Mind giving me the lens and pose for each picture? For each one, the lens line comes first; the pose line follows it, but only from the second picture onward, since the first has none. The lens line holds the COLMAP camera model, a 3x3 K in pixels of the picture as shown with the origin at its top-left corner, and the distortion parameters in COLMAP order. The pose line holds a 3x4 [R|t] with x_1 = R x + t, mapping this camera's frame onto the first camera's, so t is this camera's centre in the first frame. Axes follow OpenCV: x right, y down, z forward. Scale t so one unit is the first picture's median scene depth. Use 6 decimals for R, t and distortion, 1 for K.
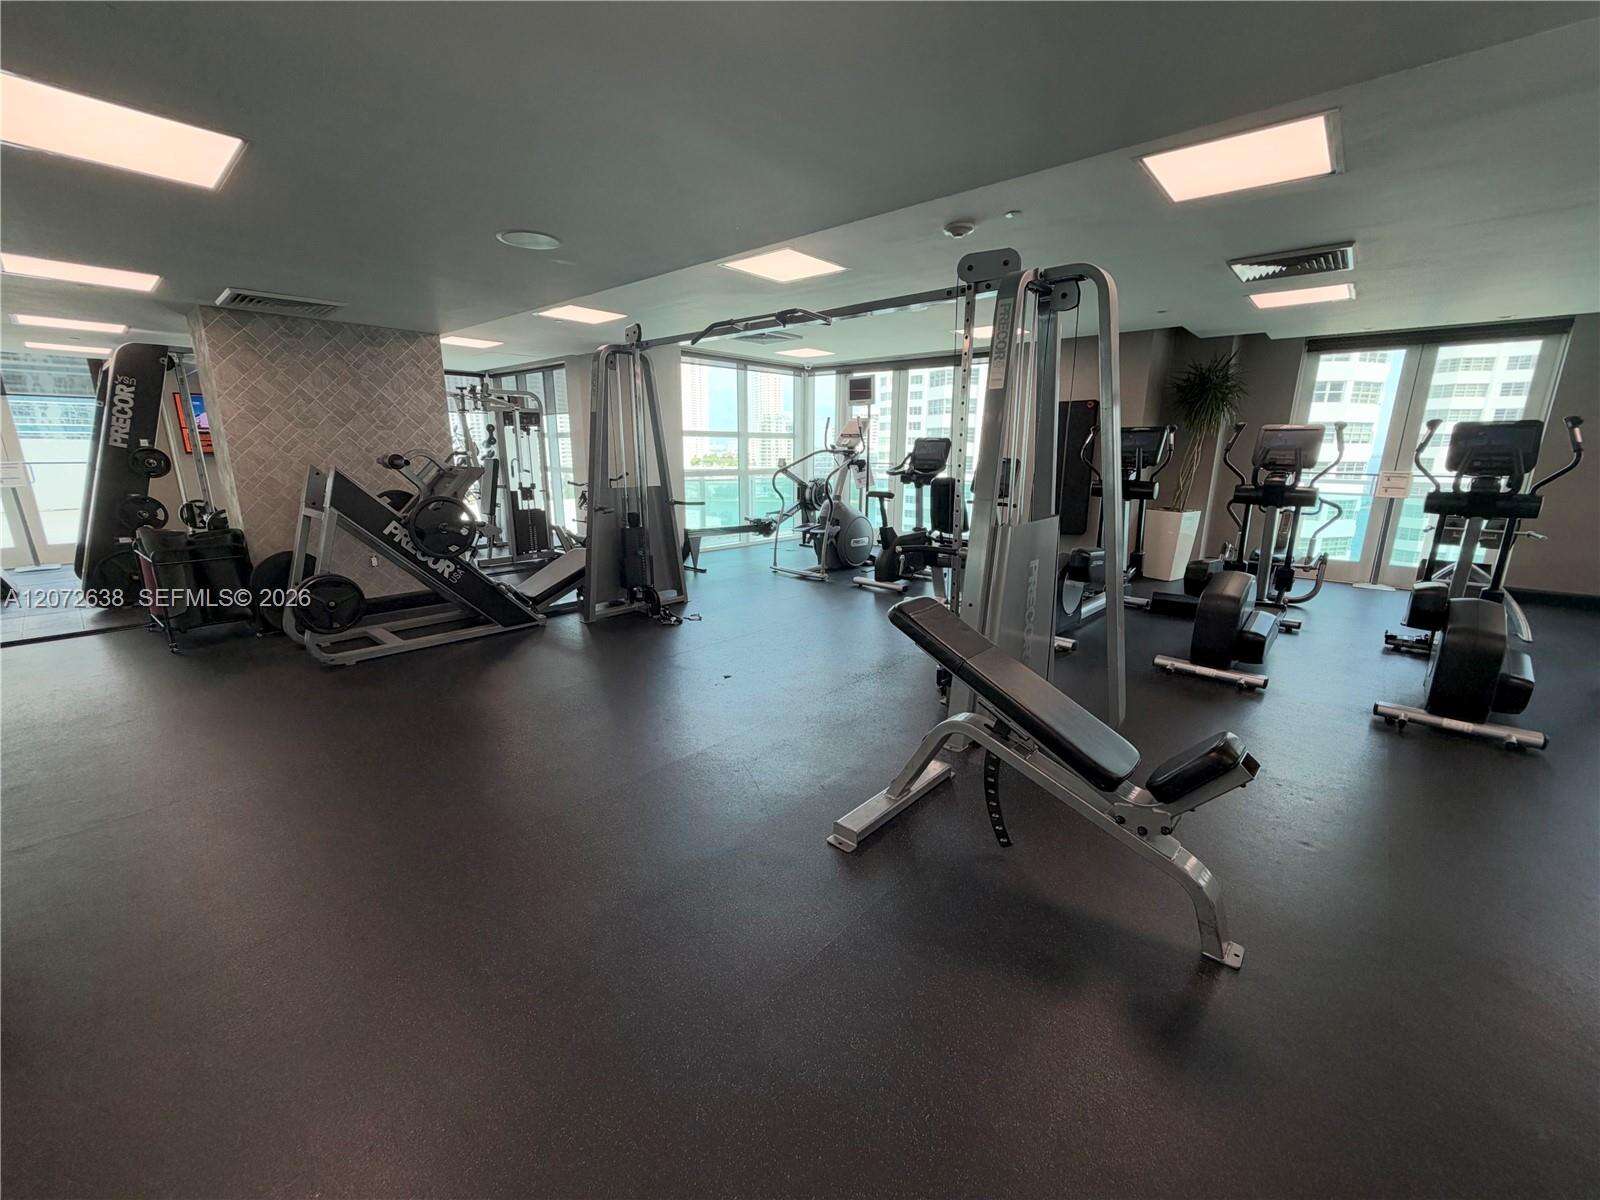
lens RADIAL K [[635.2, 0, 798.3], [0, 635.2, 602.1], [0, 0, 1]] dist [-0.000760, 0.000201]
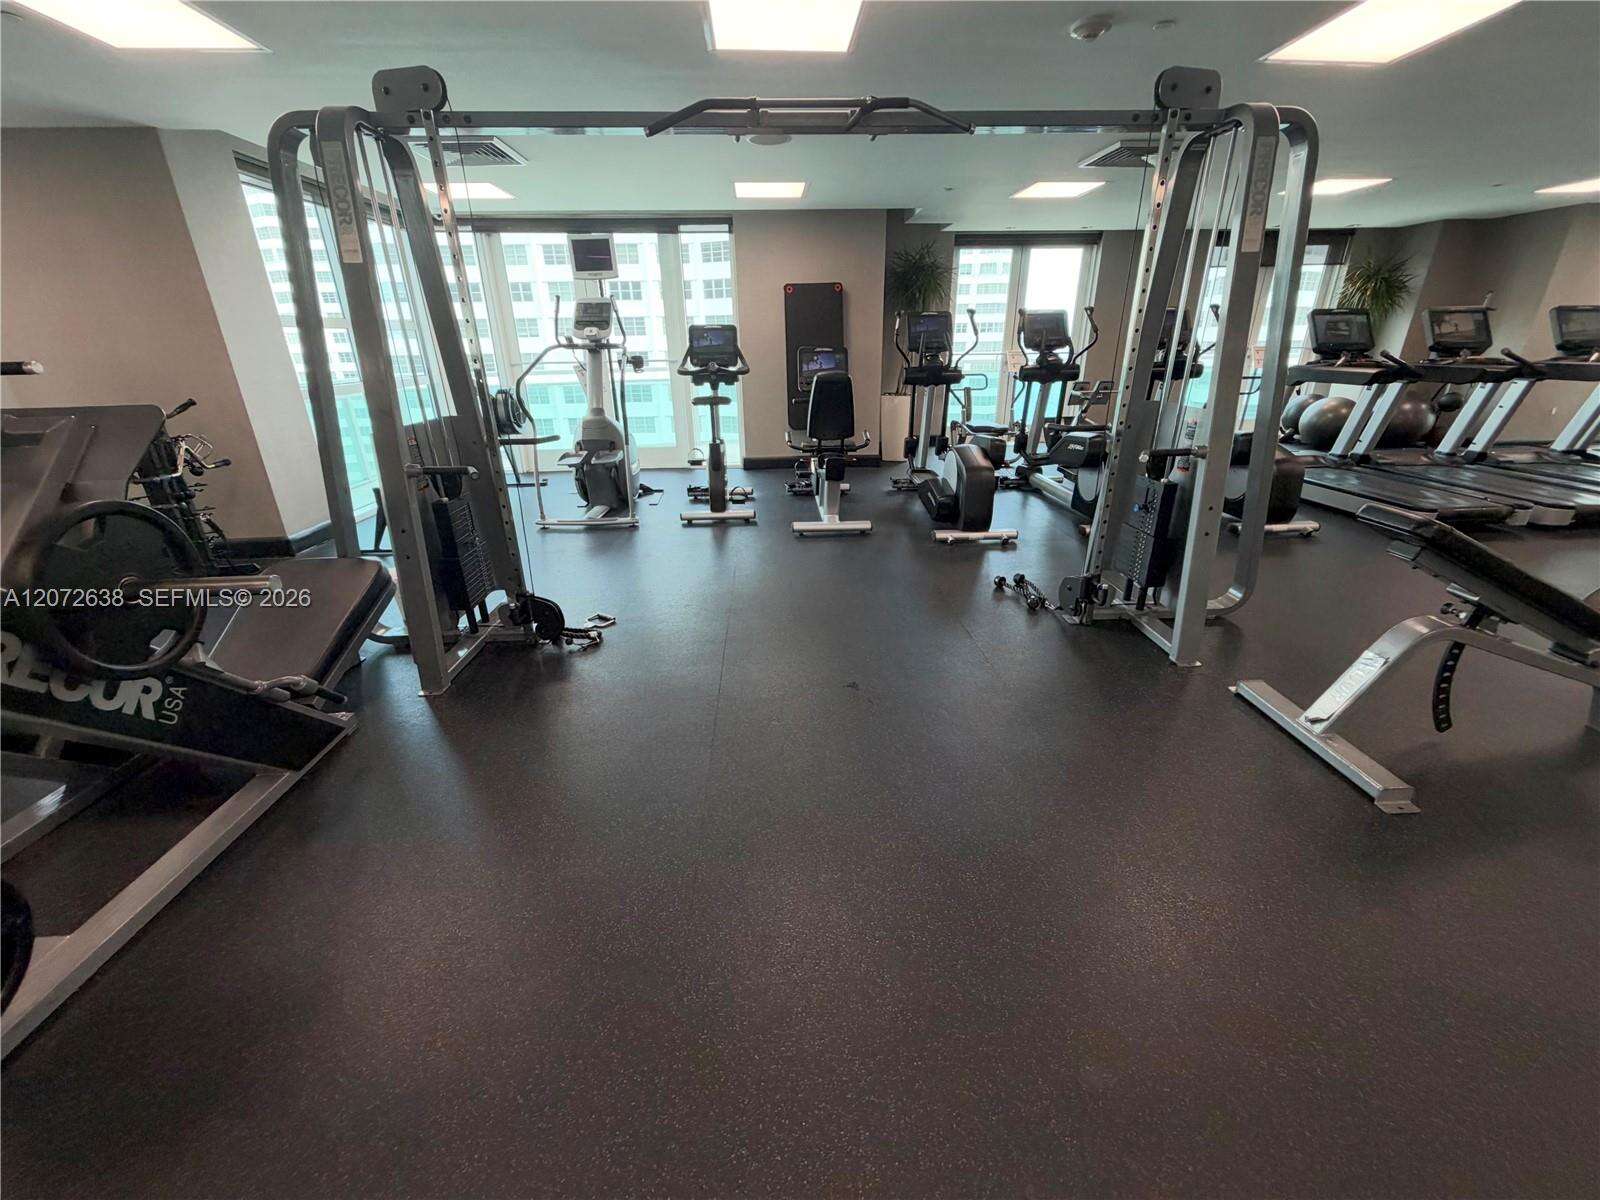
lens RADIAL K [[635.2, 0, 798.3], [0, 635.2, 602.1], [0, 0, 1]] dist [-0.000760, 0.000201]
pose [[0.712463, -0.285266, 0.641108, -0.357487], [0.186239, 0.957743, 0.219187, -0.081976], [-0.676544, -0.036763, 0.735484, 0.337723]]
